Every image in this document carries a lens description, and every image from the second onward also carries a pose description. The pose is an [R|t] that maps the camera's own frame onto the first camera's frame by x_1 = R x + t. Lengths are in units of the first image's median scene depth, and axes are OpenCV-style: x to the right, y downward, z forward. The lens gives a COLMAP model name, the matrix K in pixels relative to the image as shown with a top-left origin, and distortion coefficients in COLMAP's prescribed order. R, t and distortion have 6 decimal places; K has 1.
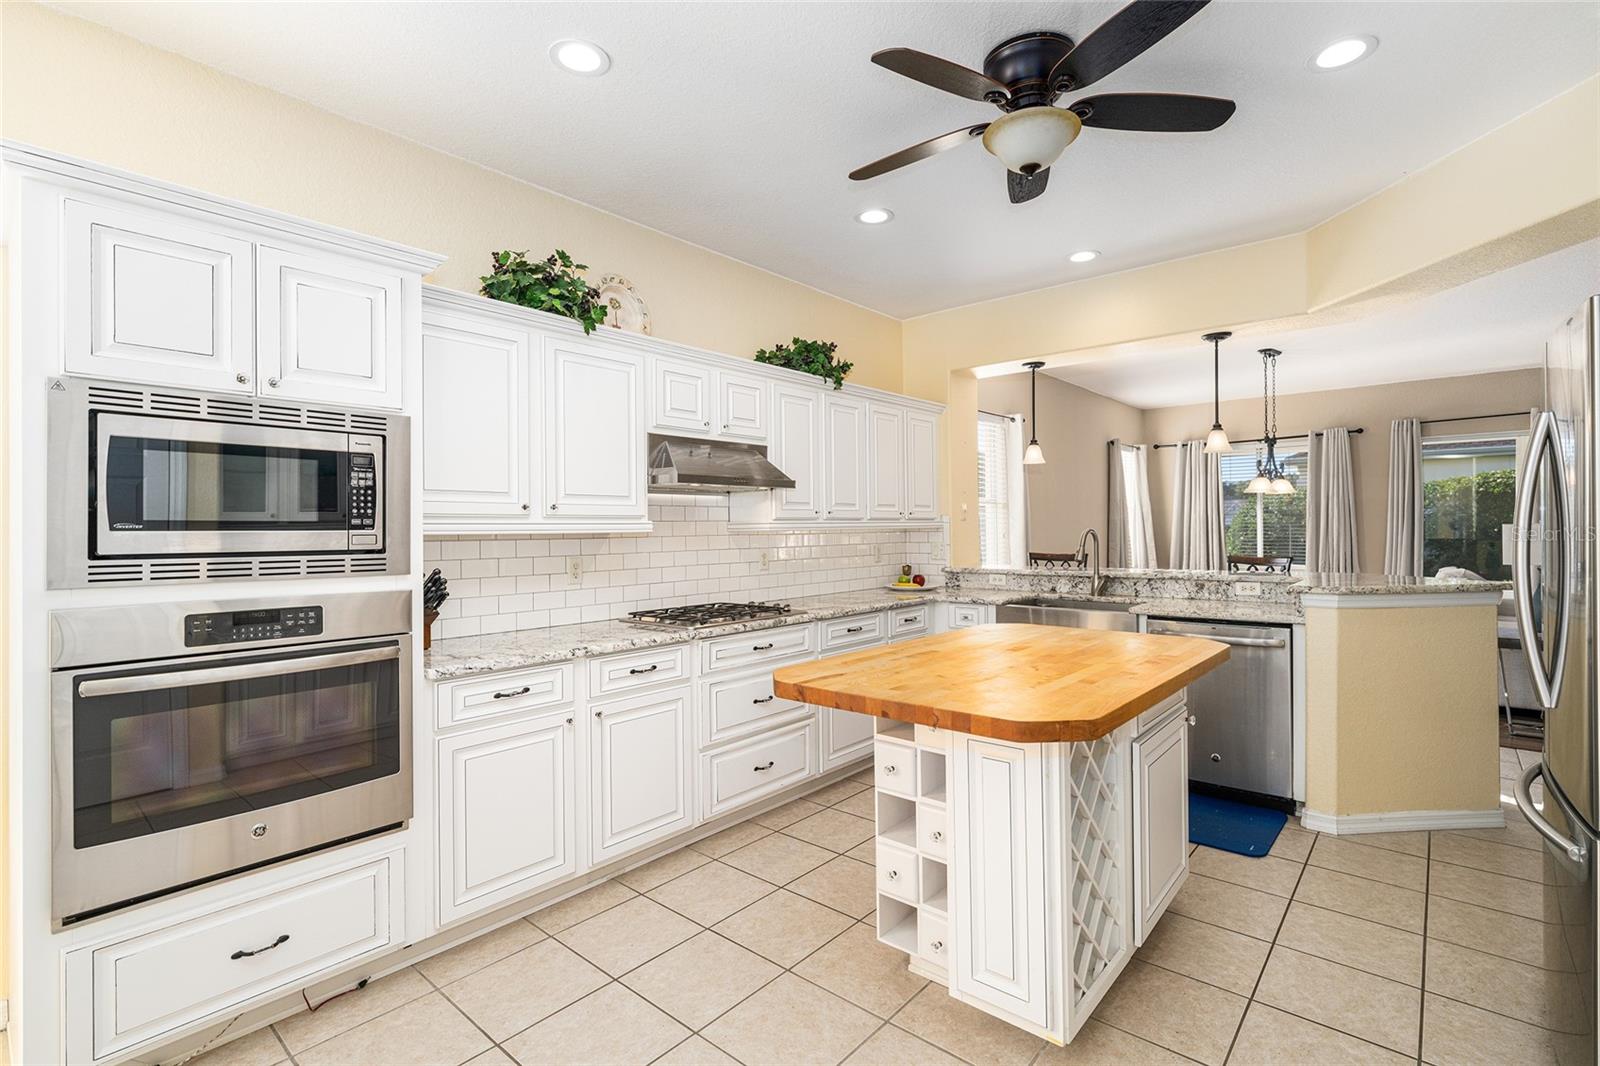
lens RADIAL K [[709.7, 0, 795.3], [0, 709.7, 524.8], [0, 0, 1]] dist [0.002225, -0.000723]
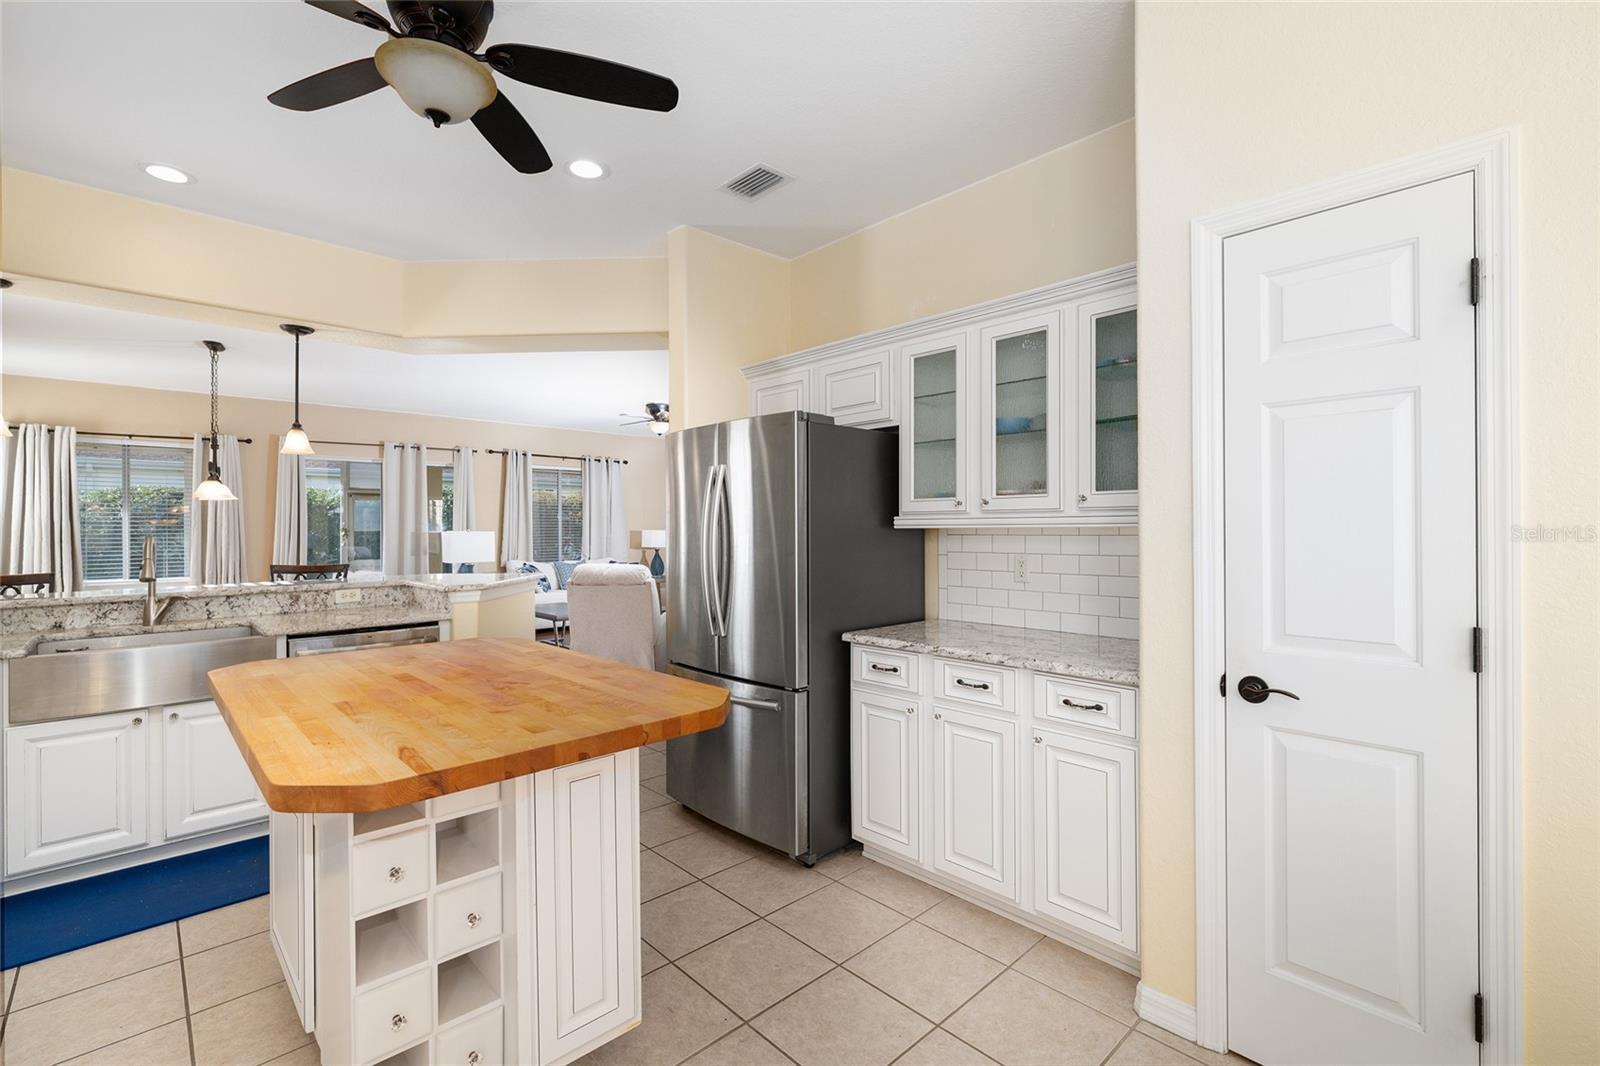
lens RADIAL K [[709.7, 0, 780.3], [0, 709.7, 526.2], [0, 0, 1]] dist [0.002225, -0.000723]
pose [[0.125984, 0.012287, 0.991956, -0.299369], [0.000294, 0.999923, -0.012423, 0.005738], [-0.992032, 0.001856, 0.125971, 0.304921]]
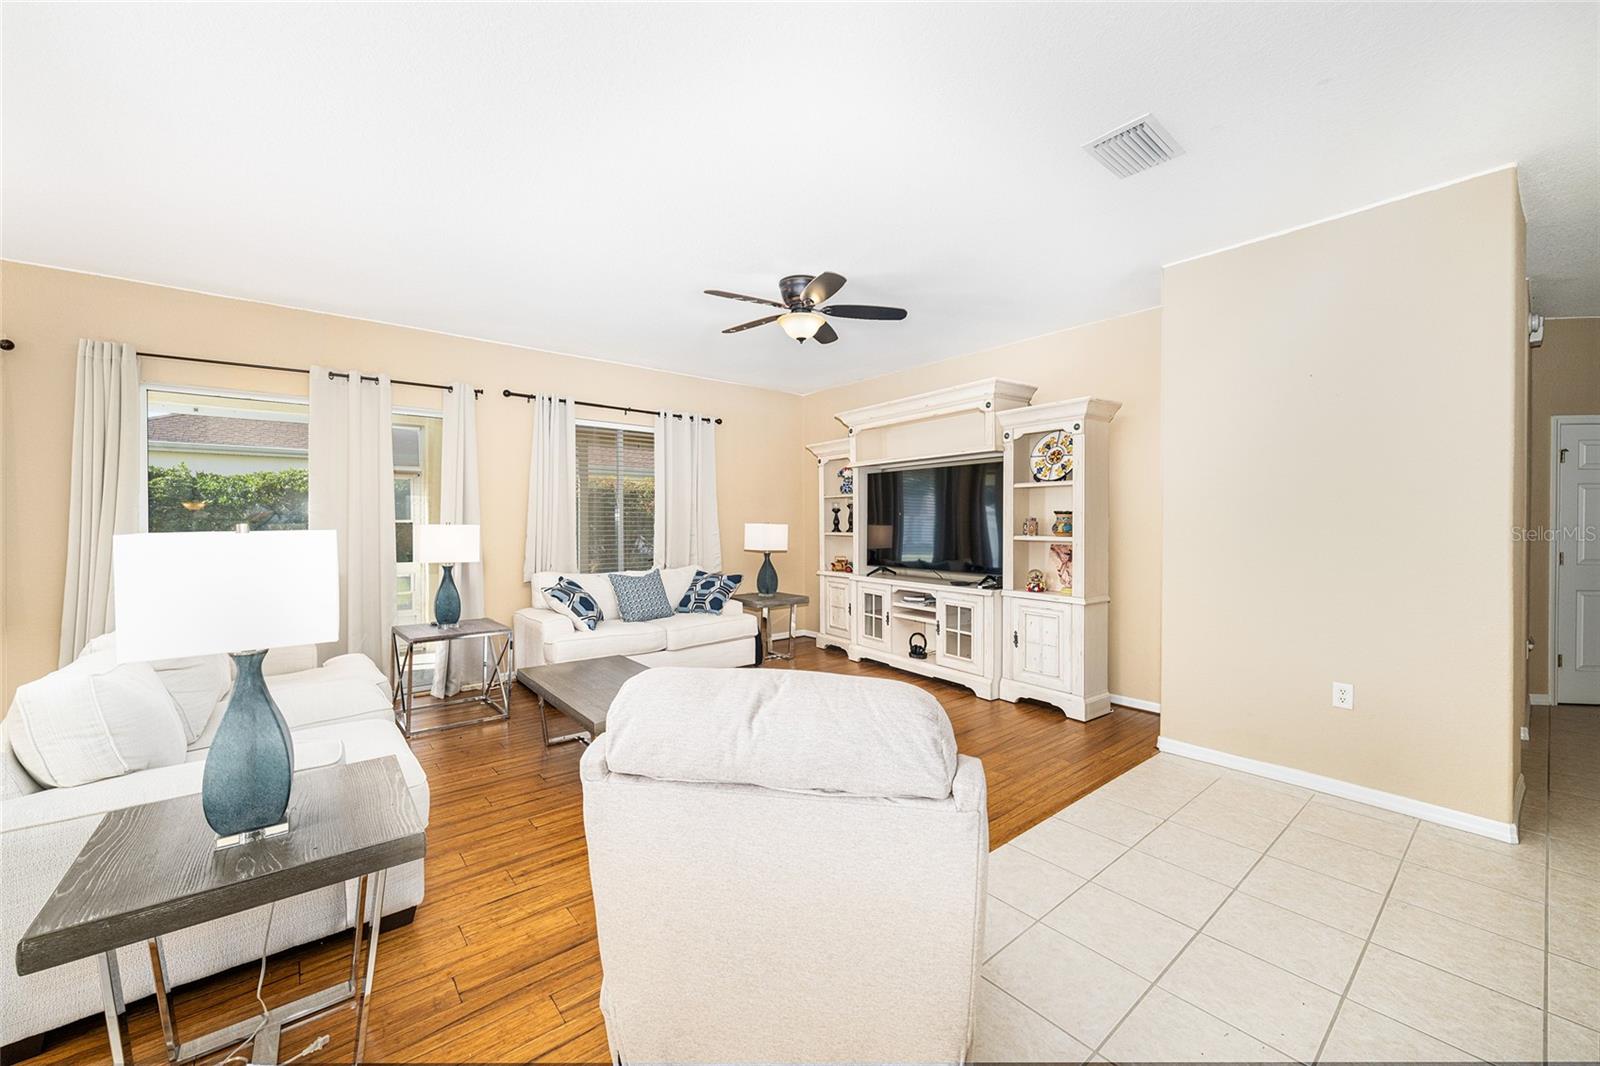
lens RADIAL K [[621.0, 0, 797.3], [0, 621.0, 525.9], [0, 0, 1]] dist [0.000179, -0.000693]
pose [[0.172184, 0.002147, 0.985062, 1.015636], [-0.005240, 0.999985, -0.001263, -0.008713], [-0.985051, -0.004944, 0.172193, 0.856245]]
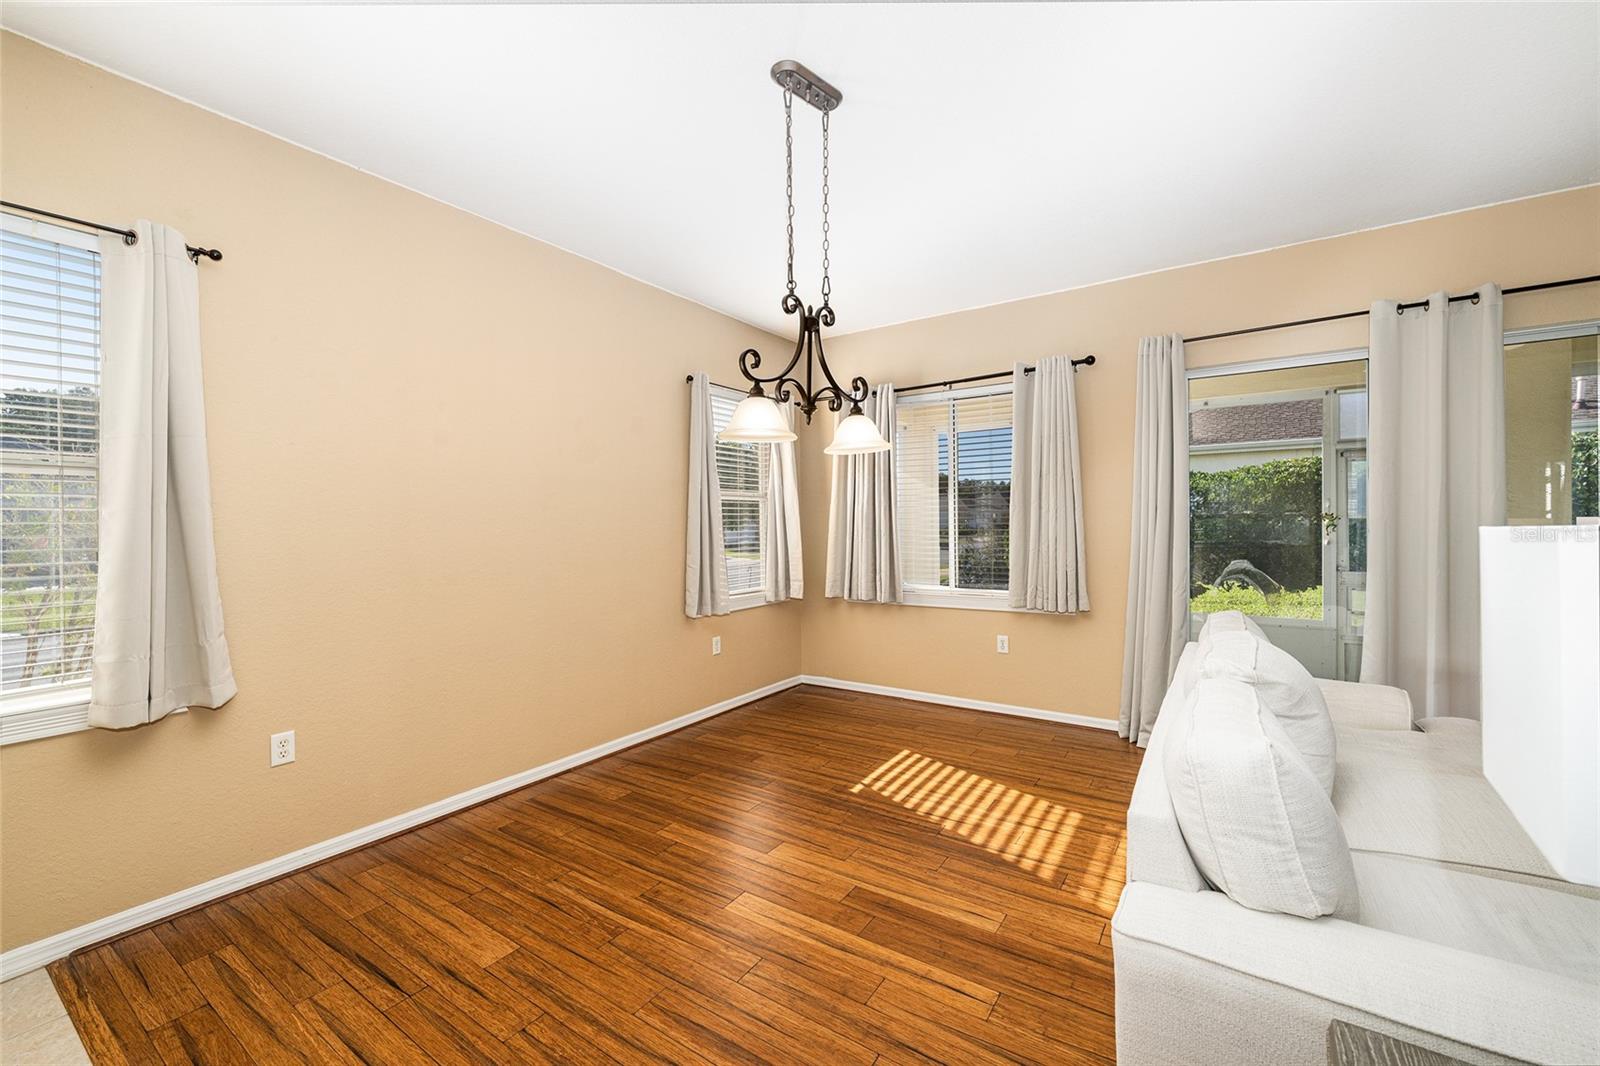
lens RADIAL K [[645.1, 0, 804.5], [0, 645.1, 527.5], [0, 0, 1]] dist [0.001444, -0.000412]
pose [[0.991933, -0.001017, 0.126761, 1.125777], [0.000048, 0.999971, 0.007649, -0.002097], [-0.126765, -0.007581, 0.991904, 1.198960]]
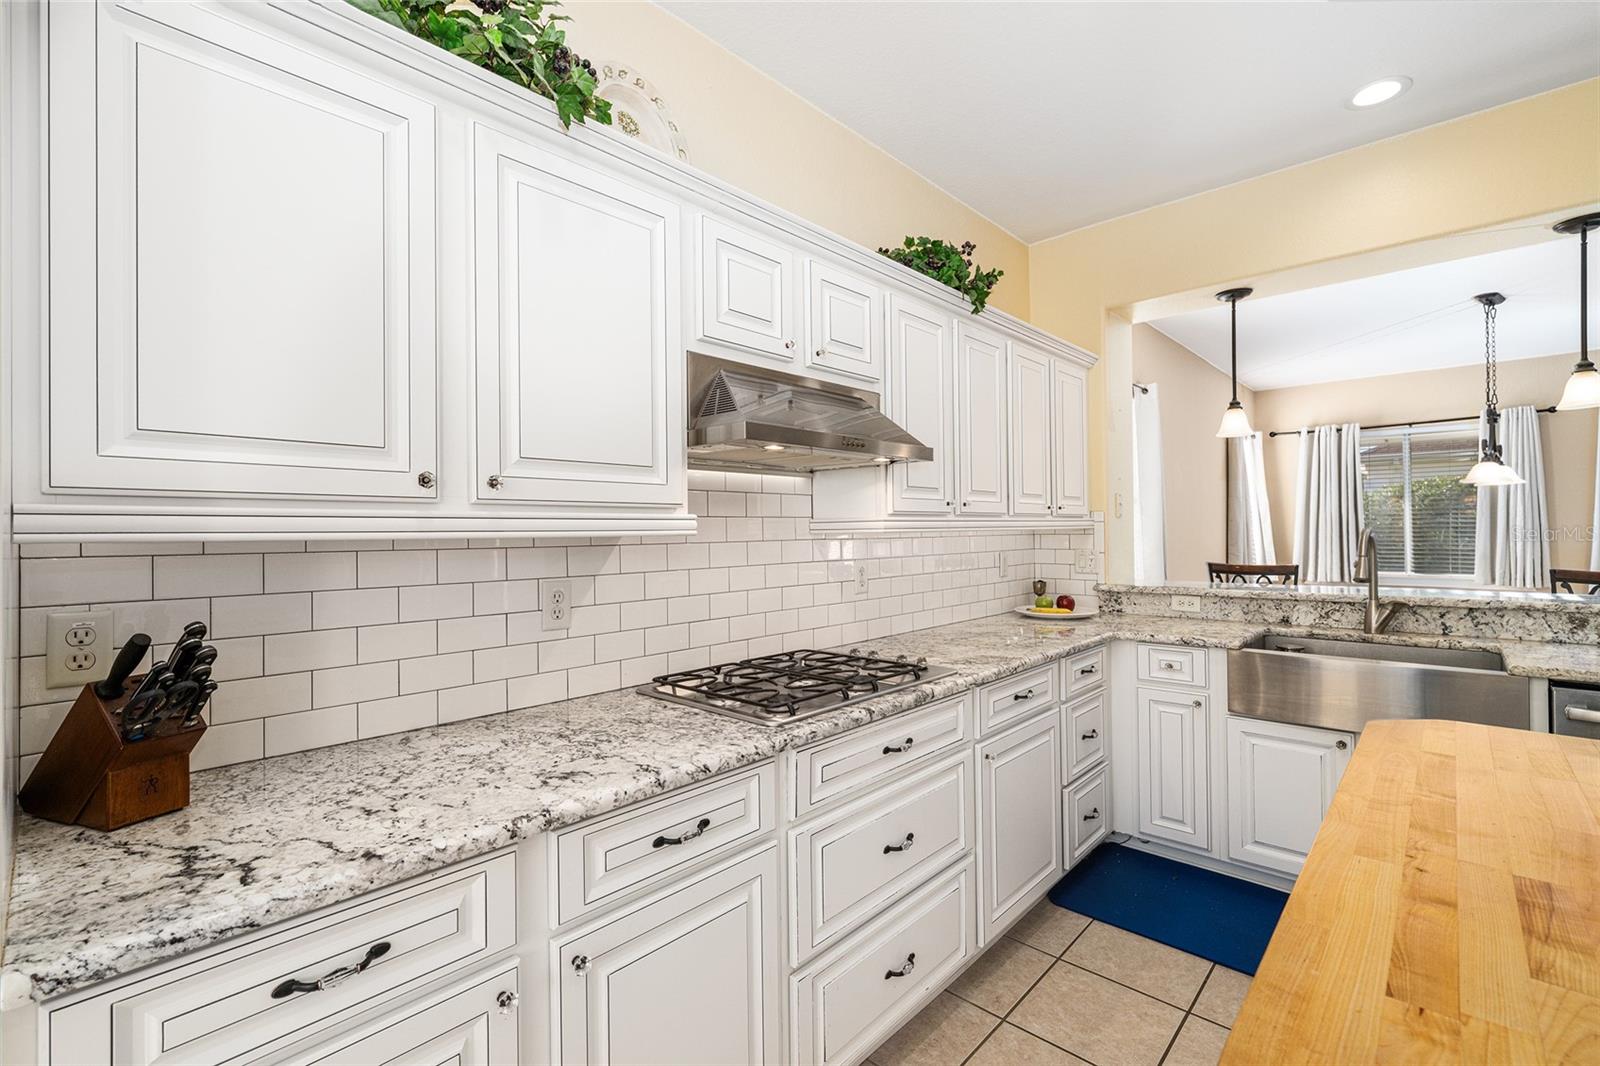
lens RADIAL K [[709.7, 0, 804.4], [0, 709.7, 527.7], [0, 0, 1]] dist [0.002225, -0.000723]
pose [[0.999557, -0.000688, -0.029746, -0.093661], [0.000693, 1.000000, 0.000139, 0.004192], [0.029745, -0.000159, 0.999557, 0.420932]]
